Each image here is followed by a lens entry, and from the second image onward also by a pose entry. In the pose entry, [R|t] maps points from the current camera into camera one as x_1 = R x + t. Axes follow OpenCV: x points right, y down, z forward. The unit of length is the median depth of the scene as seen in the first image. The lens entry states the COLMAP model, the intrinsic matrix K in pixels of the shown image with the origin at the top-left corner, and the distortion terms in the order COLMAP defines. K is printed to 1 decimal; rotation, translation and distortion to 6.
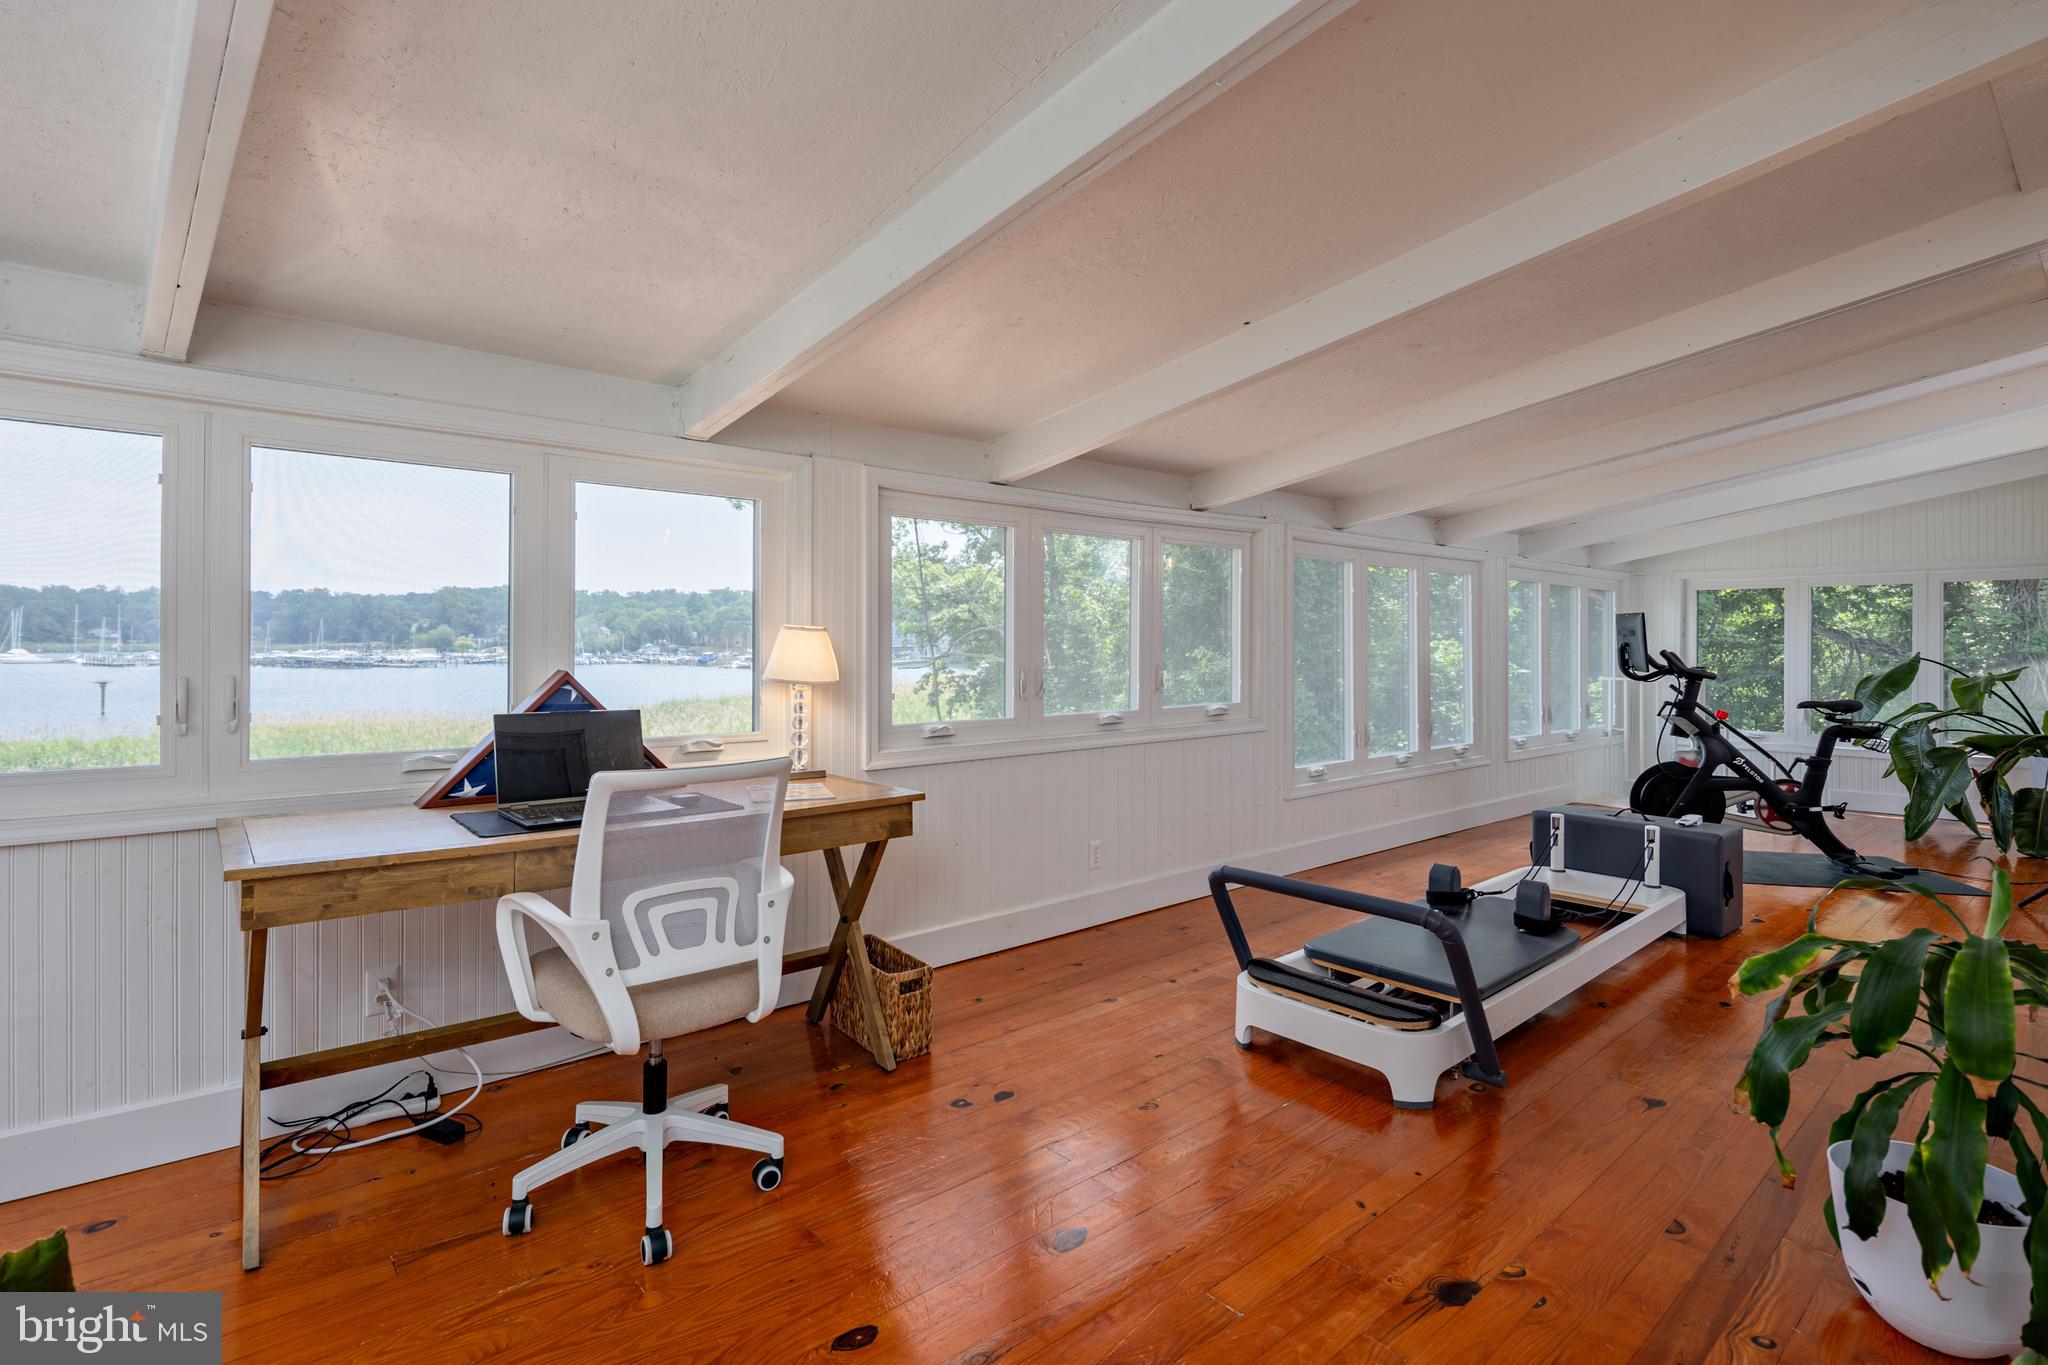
lens RADIAL K [[989.5, 0, 1023.1], [0, 989.5, 633.5], [0, 0, 1]] dist [-0.001471, 0.000180]
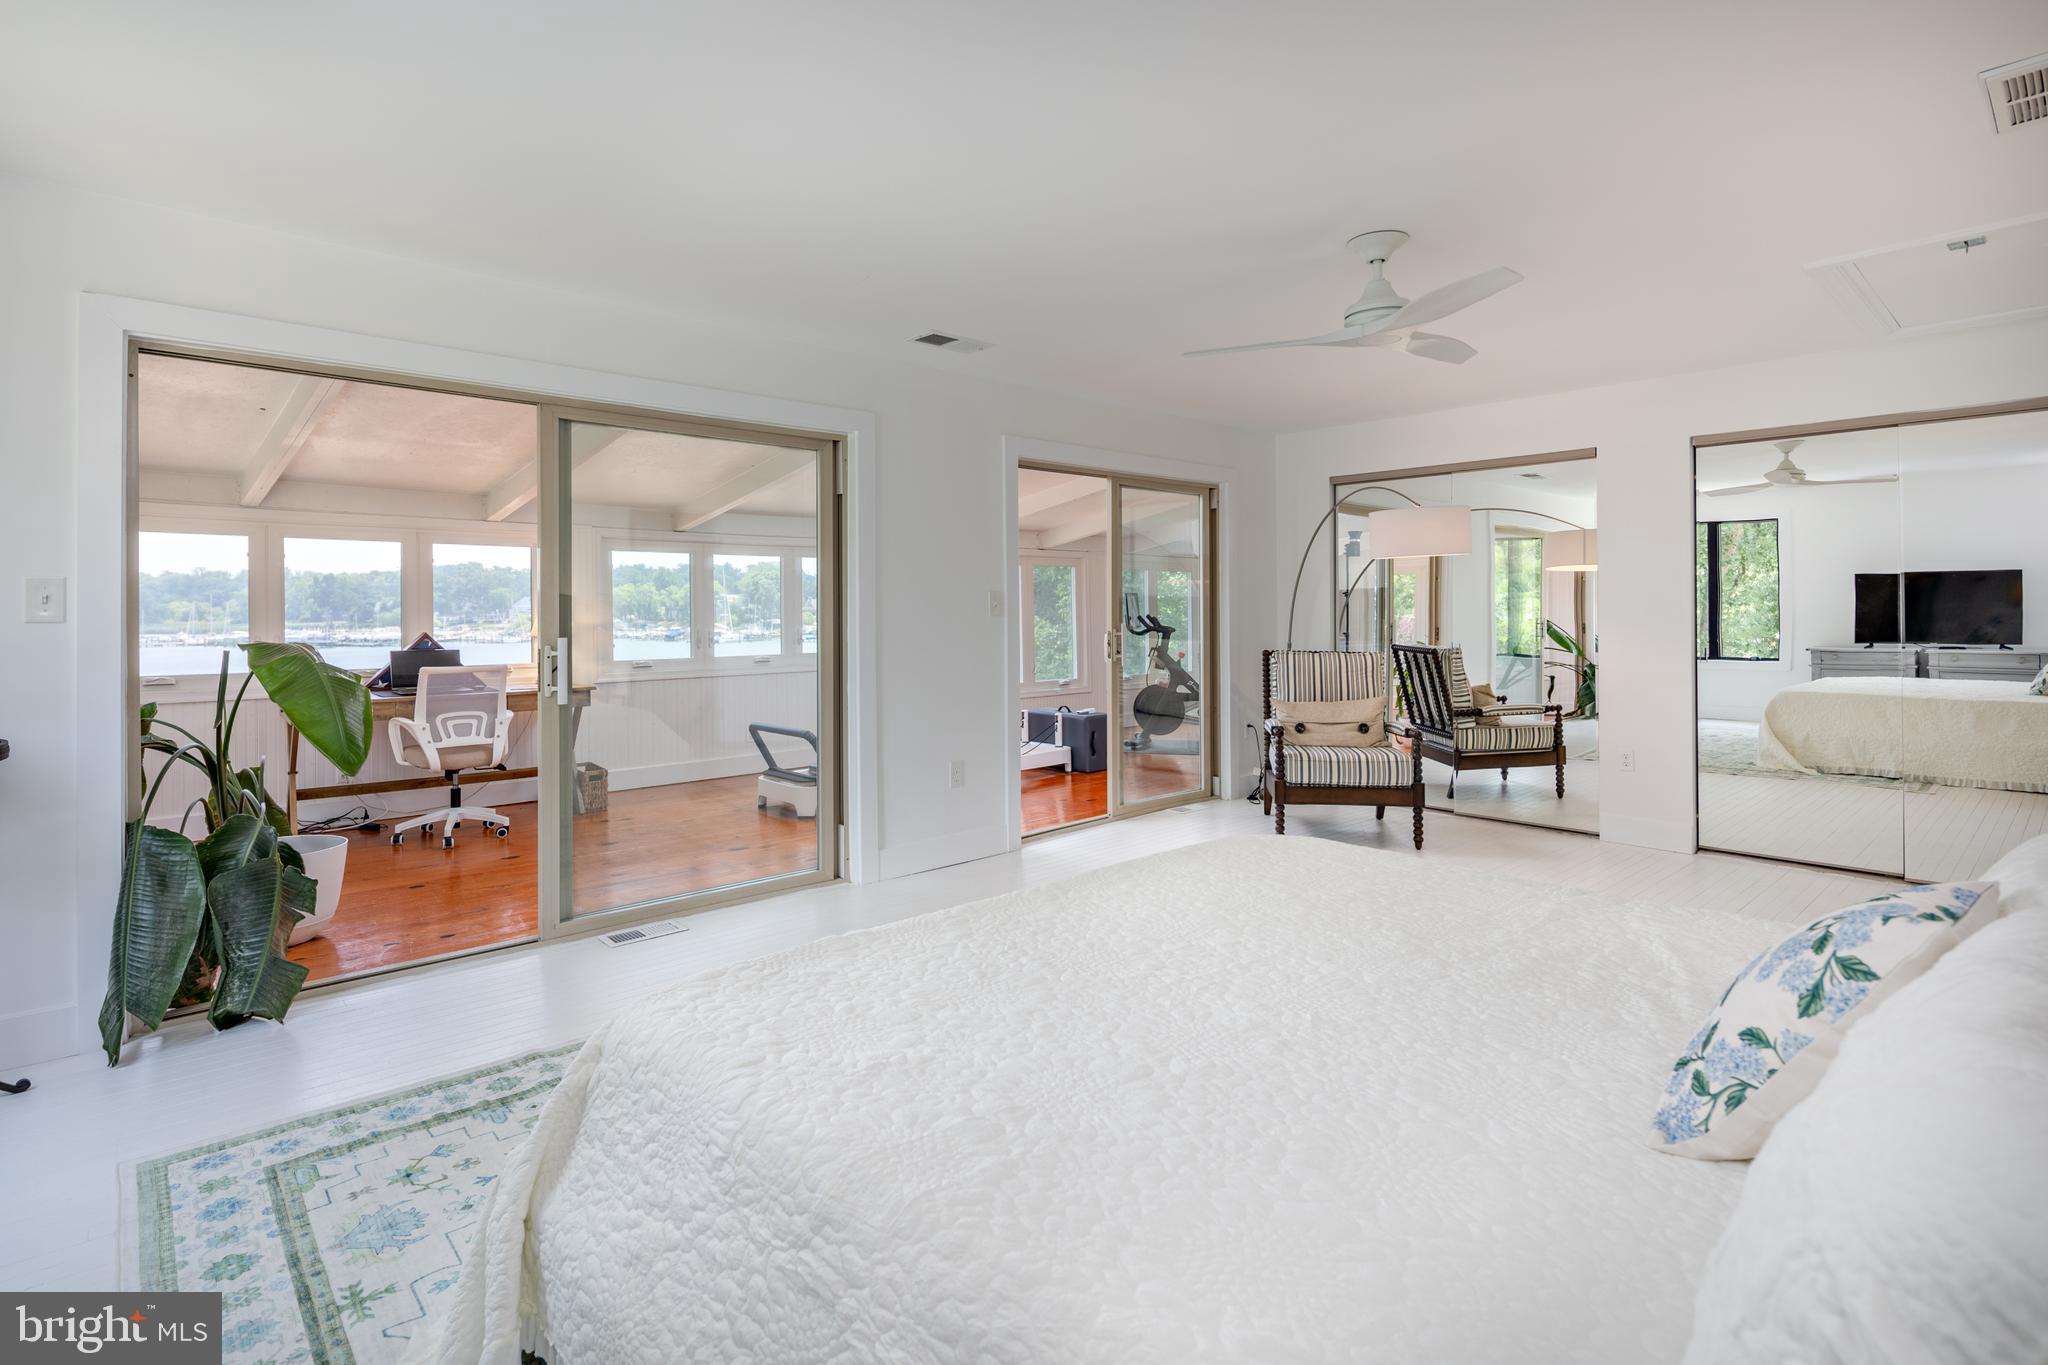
lens RADIAL K [[984.8, 0, 1026.2], [0, 984.8, 607.1], [0, 0, 1]] dist [0.000300, -0.000239]
pose [[0.999481, -0.012024, 0.029881, 0.825475], [0.011948, 0.999925, 0.002705, -0.009707], [-0.029911, -0.002347, 0.999550, -1.261901]]
